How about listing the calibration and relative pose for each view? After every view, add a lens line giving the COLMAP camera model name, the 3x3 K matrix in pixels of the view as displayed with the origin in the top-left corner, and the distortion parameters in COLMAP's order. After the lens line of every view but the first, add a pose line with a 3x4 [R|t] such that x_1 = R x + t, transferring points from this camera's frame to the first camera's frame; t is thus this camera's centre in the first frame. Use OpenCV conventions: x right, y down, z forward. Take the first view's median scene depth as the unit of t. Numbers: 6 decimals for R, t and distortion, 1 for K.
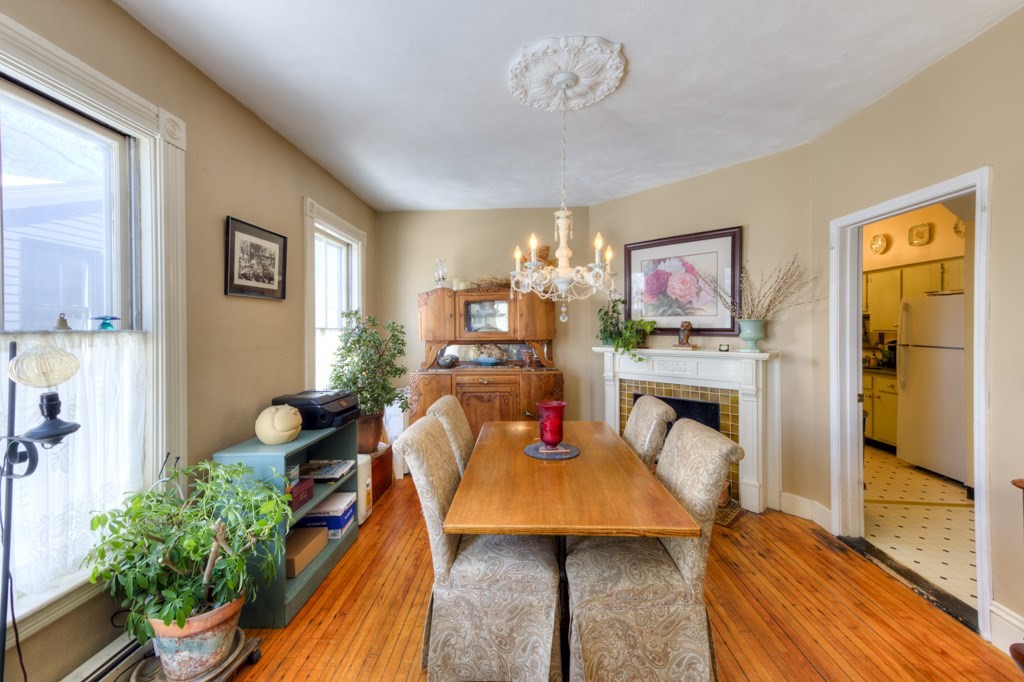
lens RADIAL K [[400.1, 0, 499.2], [0, 400.1, 327.6], [0, 0, 1]] dist [0.023776, -0.000255]
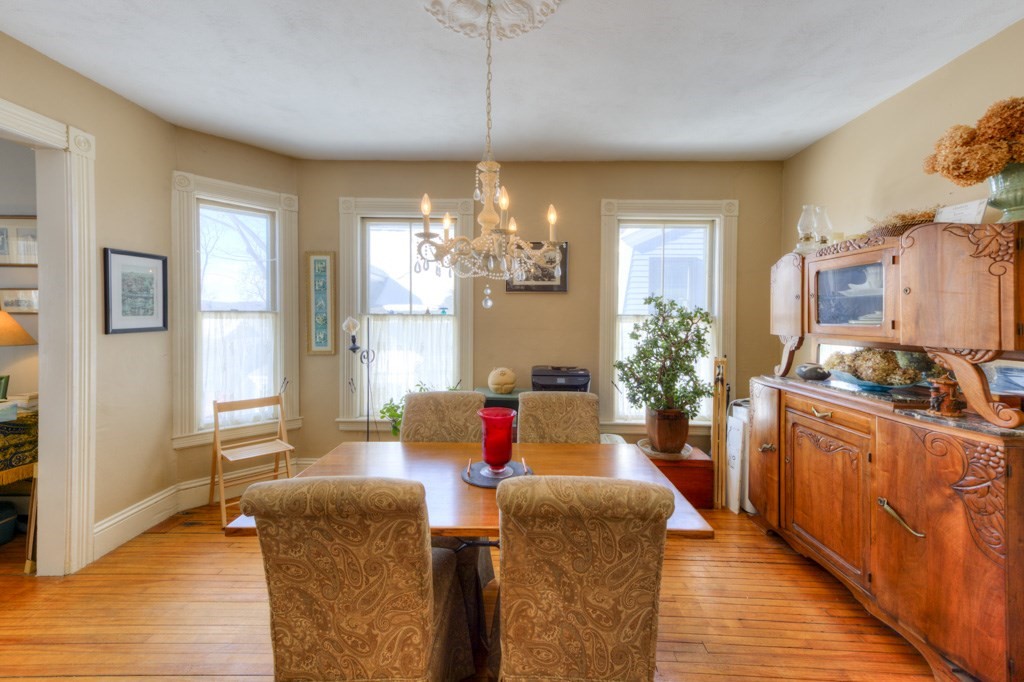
lens RADIAL K [[395.3, 0, 513.5], [0, 395.3, 316.7], [0, 0, 1]] dist [-0.000236, -0.000033]
pose [[0.047028, 0.011110, -0.998832, 0.533241], [-0.008548, 0.999906, 0.010719, -0.002203], [0.998857, 0.008034, 0.047118, 0.598464]]
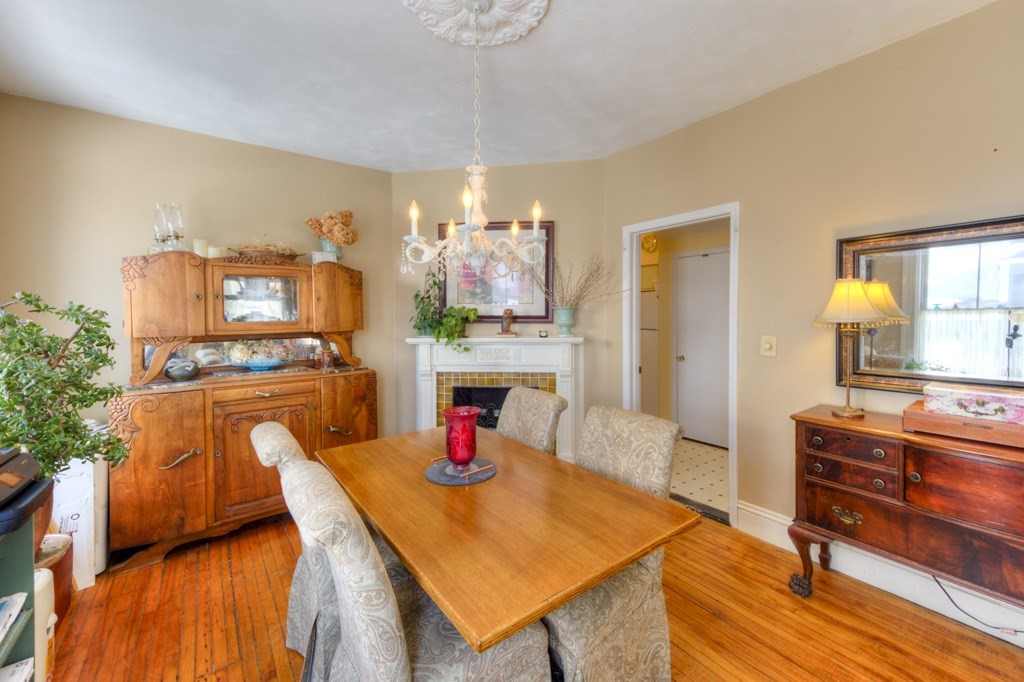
lens RADIAL K [[419.4, 0, 504.1], [0, 419.4, 322.3], [0, 0, 1]] dist [0.022717, -0.000295]
pose [[0.770495, -0.011352, 0.637345, -0.198410], [0.004697, 0.999915, 0.012131, 0.005100], [-0.637429, -0.006354, 0.770483, 0.195452]]
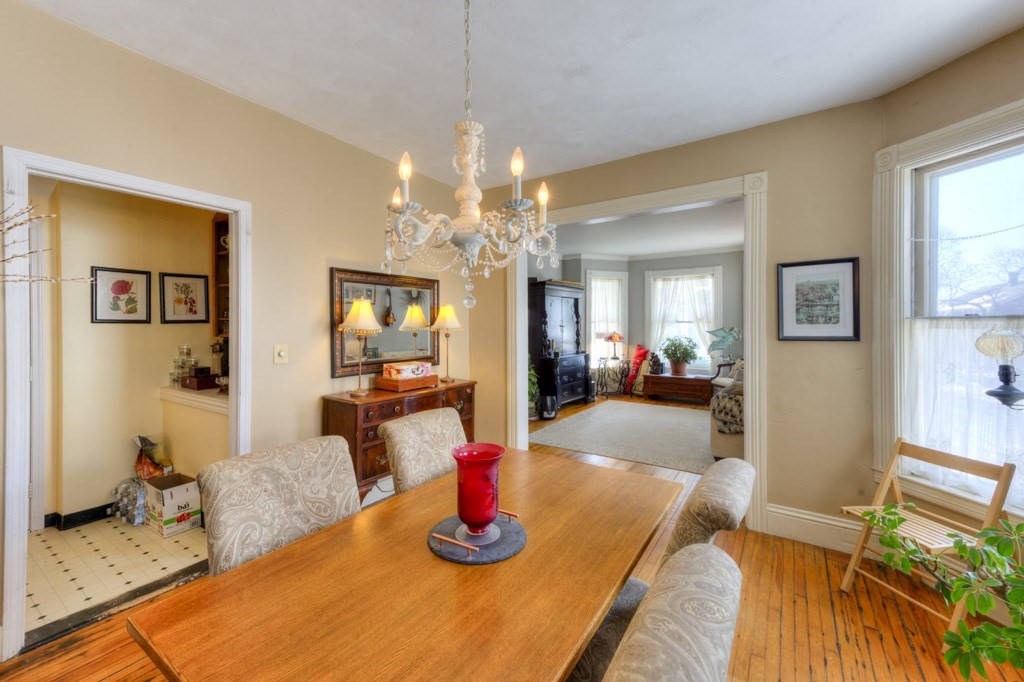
lens RADIAL K [[419.4, 0, 504.1], [0, 419.4, 322.3], [0, 0, 1]] dist [0.022717, -0.000295]
pose [[-0.859695, 0.009162, 0.510725, -0.121187], [0.006183, 0.999953, -0.007530, 0.008705], [-0.510770, -0.003315, -0.859711, 0.897719]]
